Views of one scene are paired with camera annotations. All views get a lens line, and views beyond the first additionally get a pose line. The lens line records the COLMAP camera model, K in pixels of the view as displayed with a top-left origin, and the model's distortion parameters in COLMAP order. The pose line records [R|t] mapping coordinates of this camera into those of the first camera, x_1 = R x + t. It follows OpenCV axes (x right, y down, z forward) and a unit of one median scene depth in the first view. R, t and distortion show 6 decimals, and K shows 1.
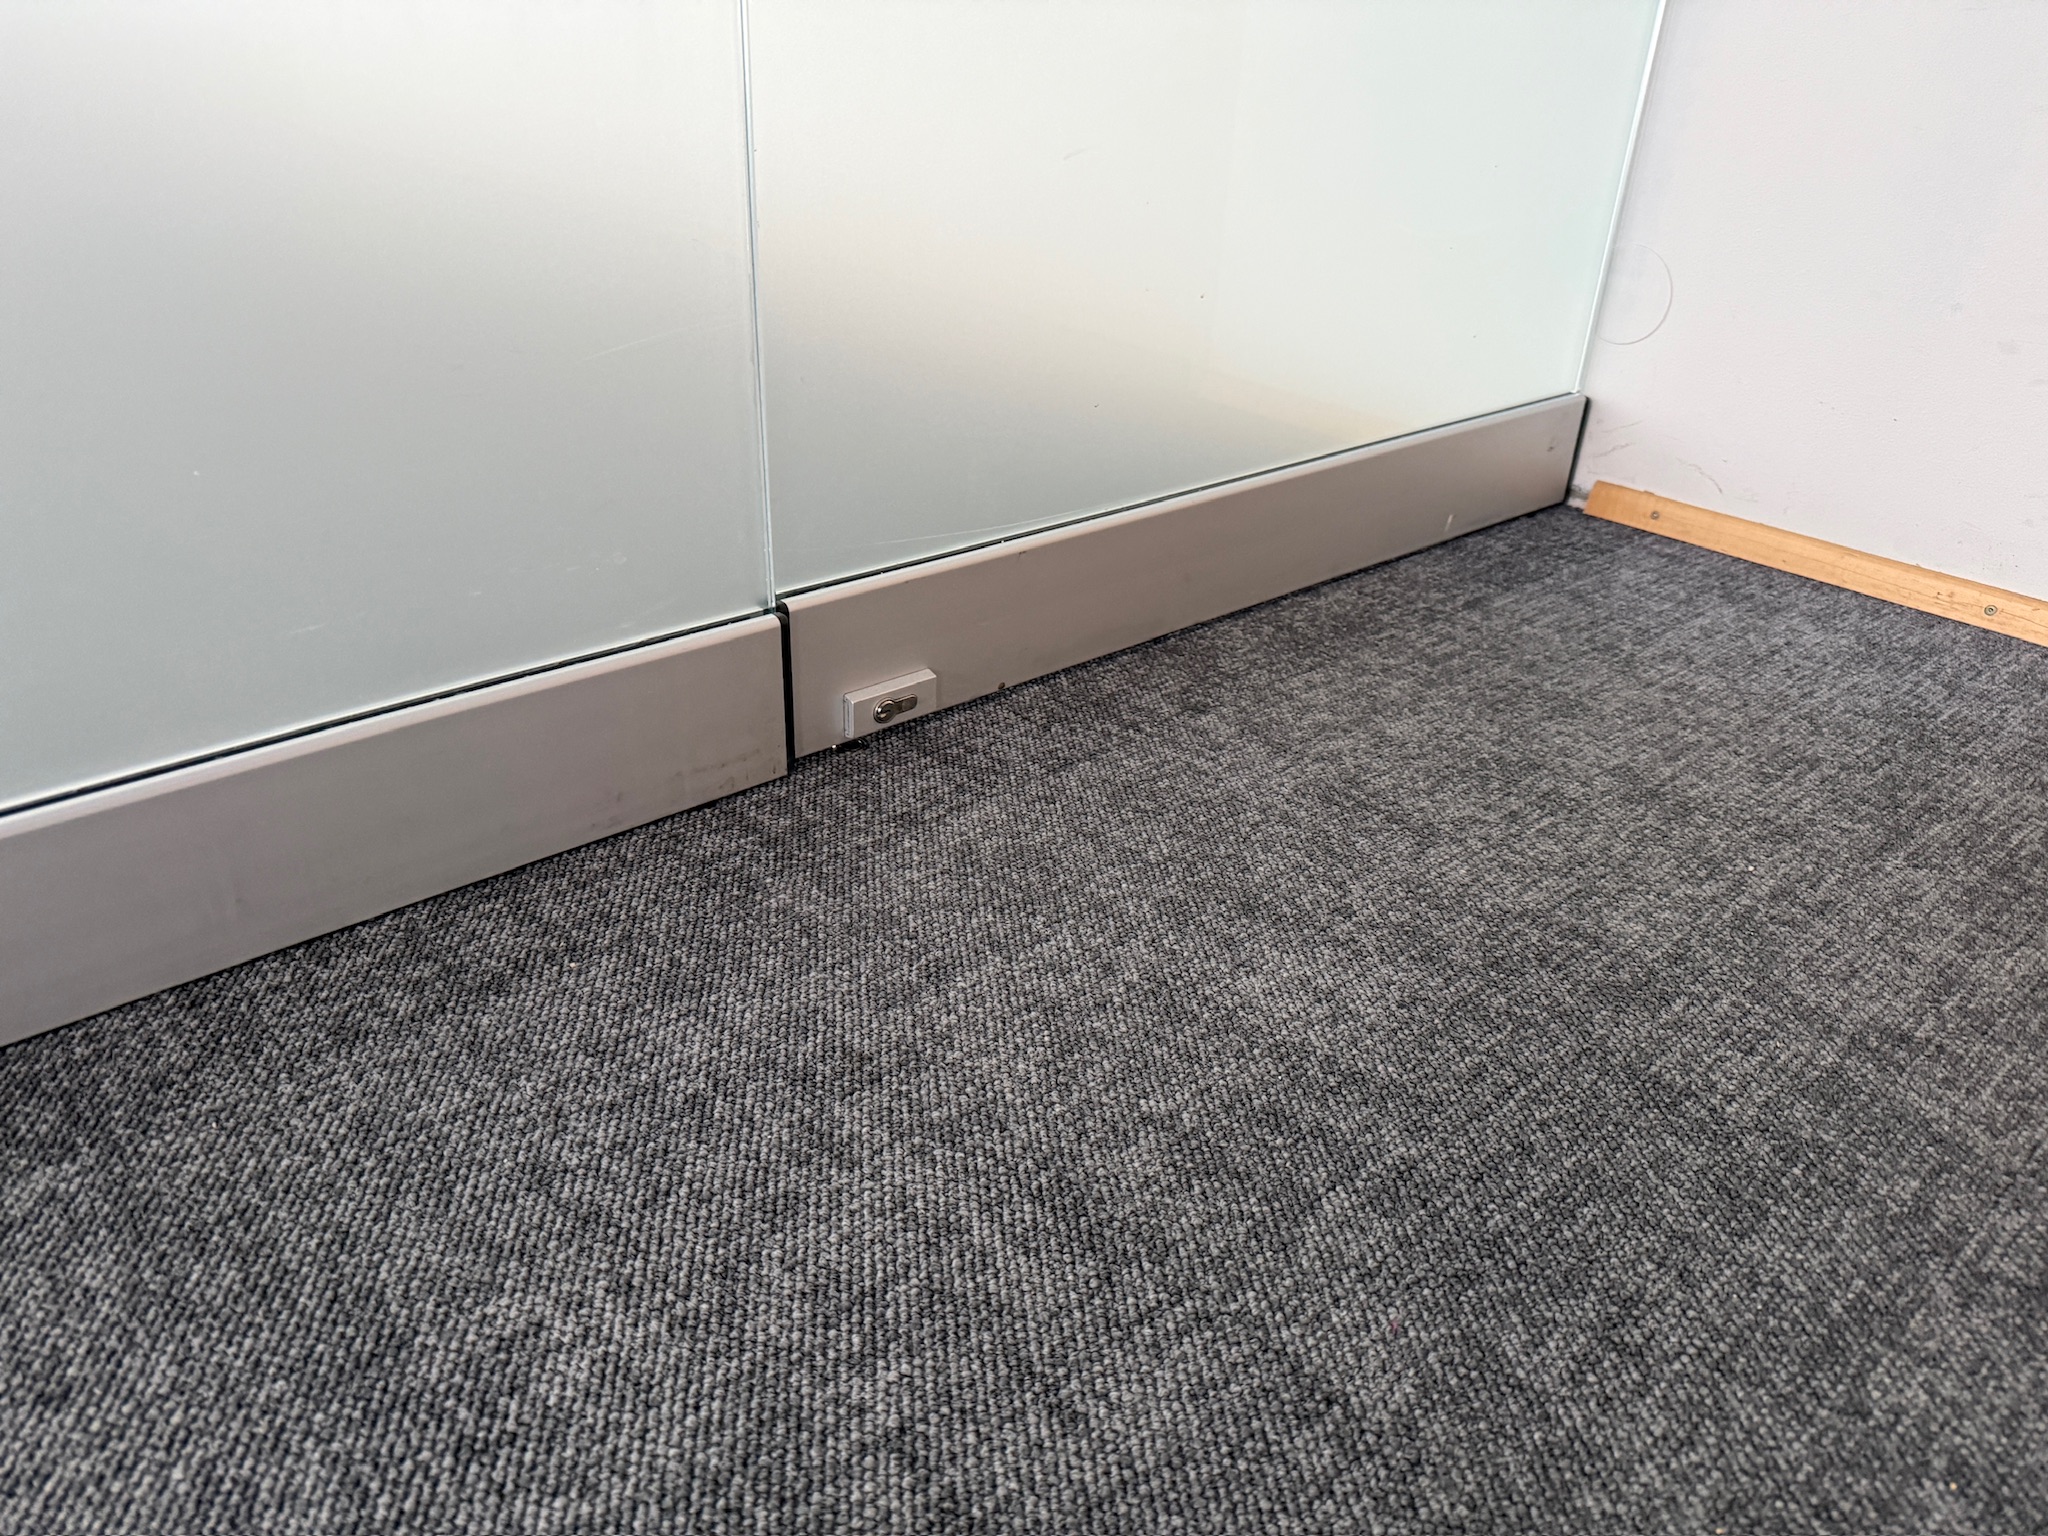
lens RADIAL K [[1451.4, 0, 1019.2], [0, 1451.4, 783.1], [0, 0, 1]] dist [0.030496, -0.036189]
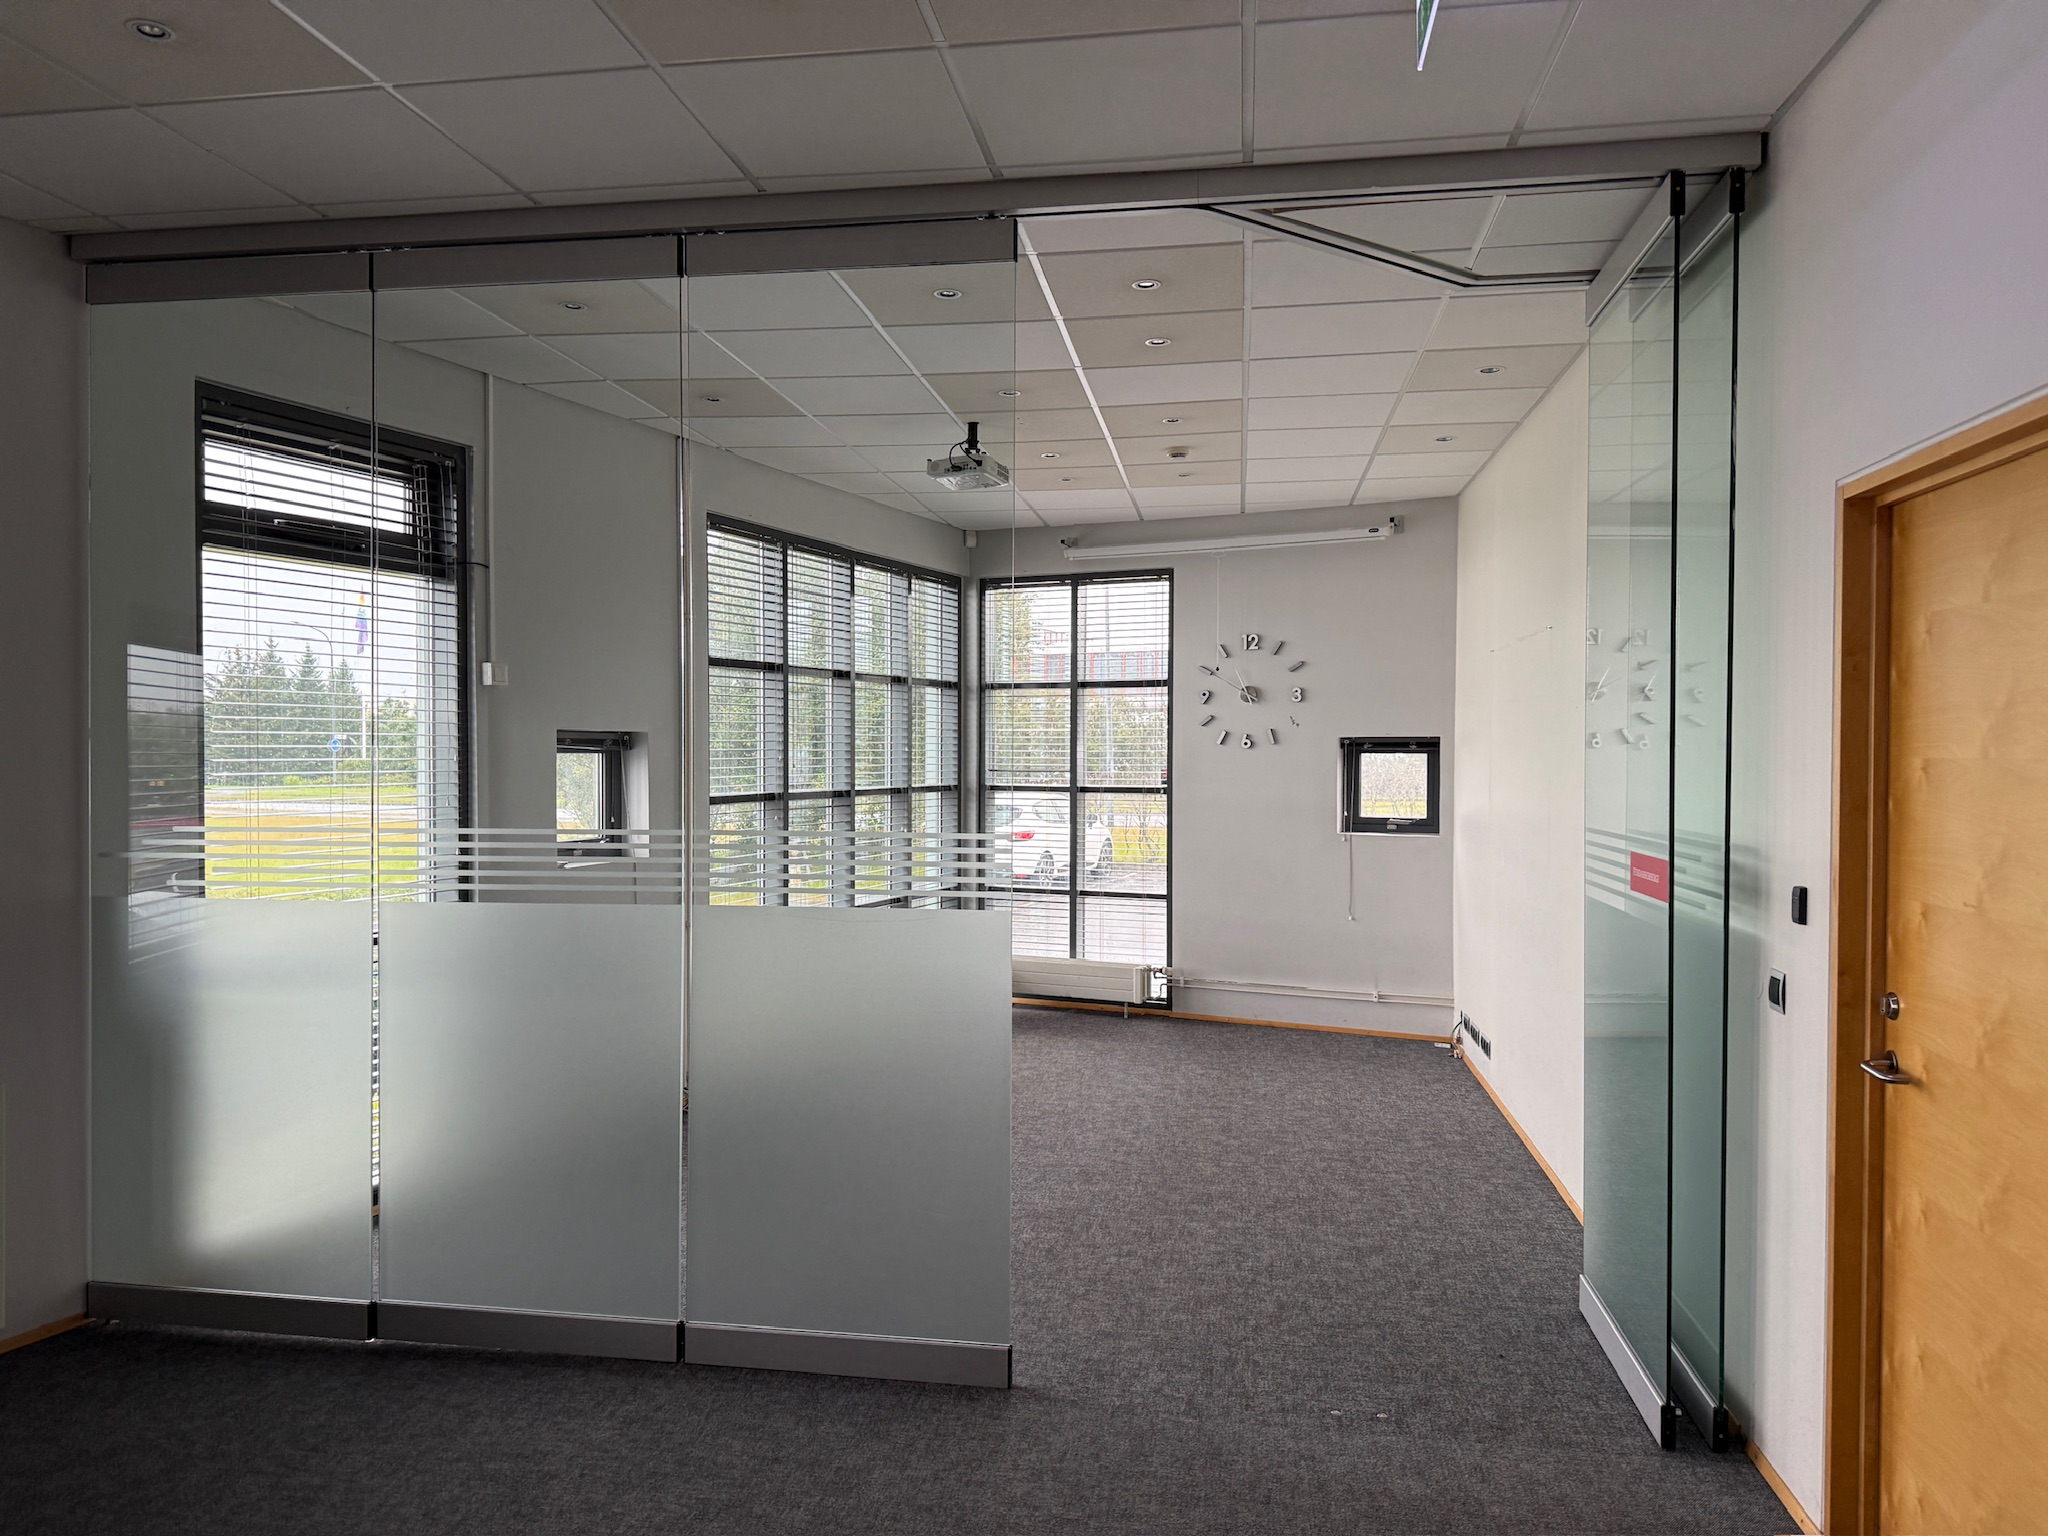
lens RADIAL K [[1451.4, 0, 1015.8], [0, 1451.4, 773.4], [0, 0, 1]] dist [0.030496, -0.036189]
pose [[0.630716, -0.020731, -0.775736, 2.242075], [-0.359480, 0.878112, -0.315744, 0.049139], [0.687729, 0.478007, 0.546387, -2.538791]]
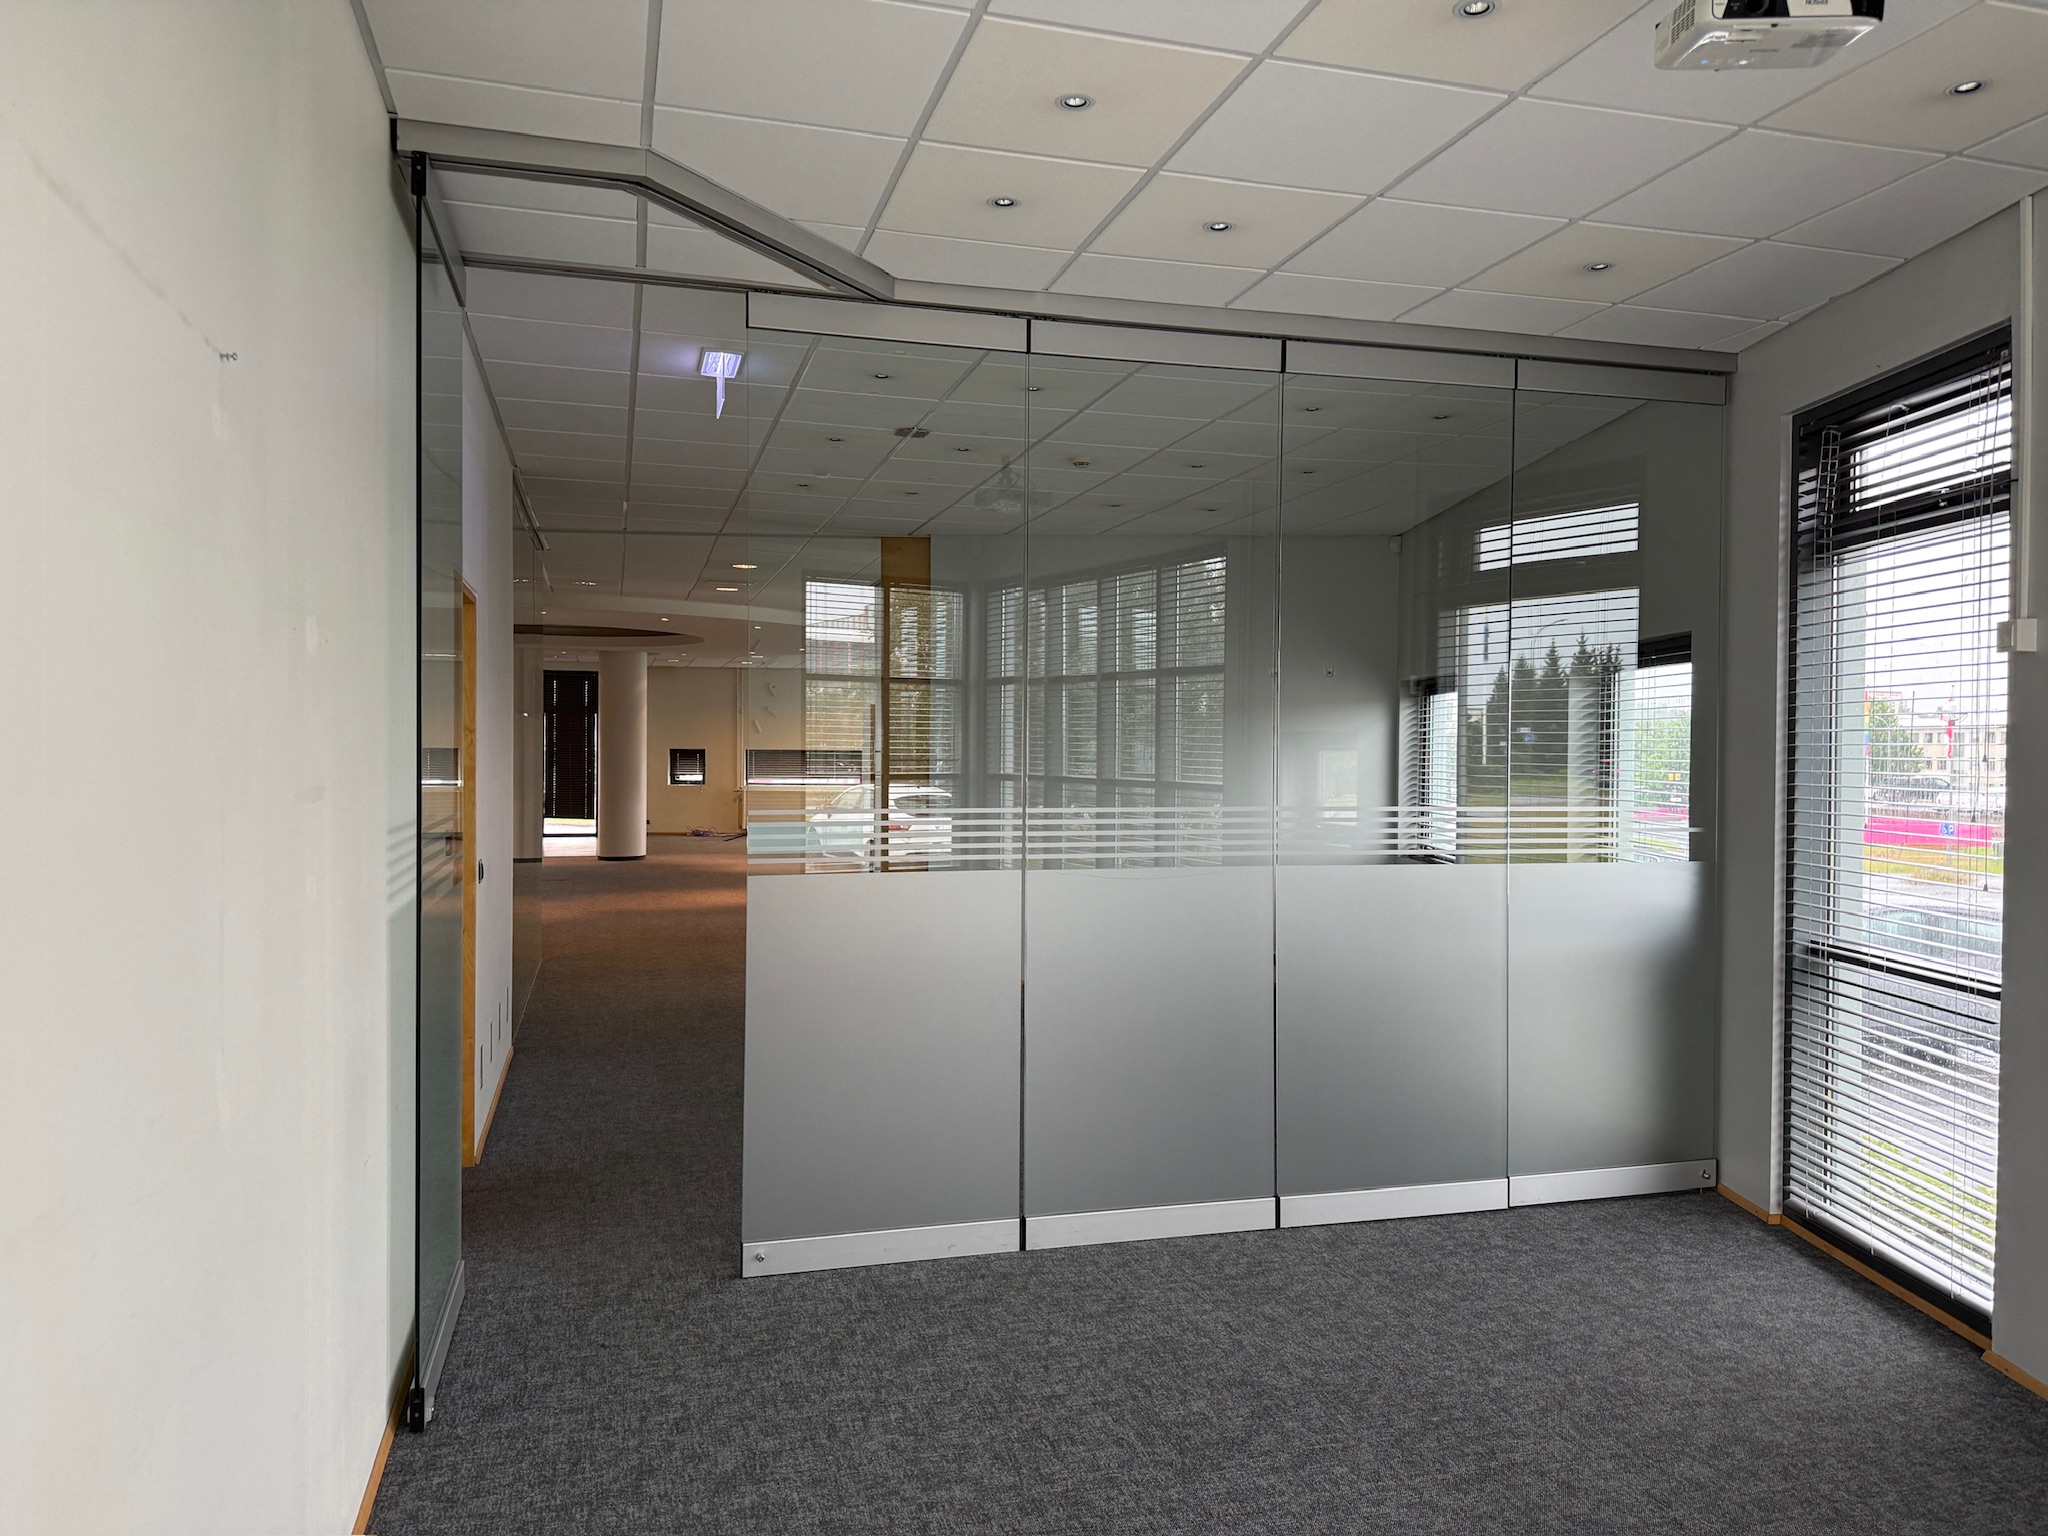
lens RADIAL K [[1451.4, 0, 1020.0], [0, 1451.4, 770.3], [0, 0, 1]] dist [0.030496, -0.036189]
pose [[-0.895878, -0.046887, 0.441820, -2.912603], [0.182728, 0.867541, 0.462582, -3.392333], [-0.404987, 0.495150, -0.768643, 3.331522]]
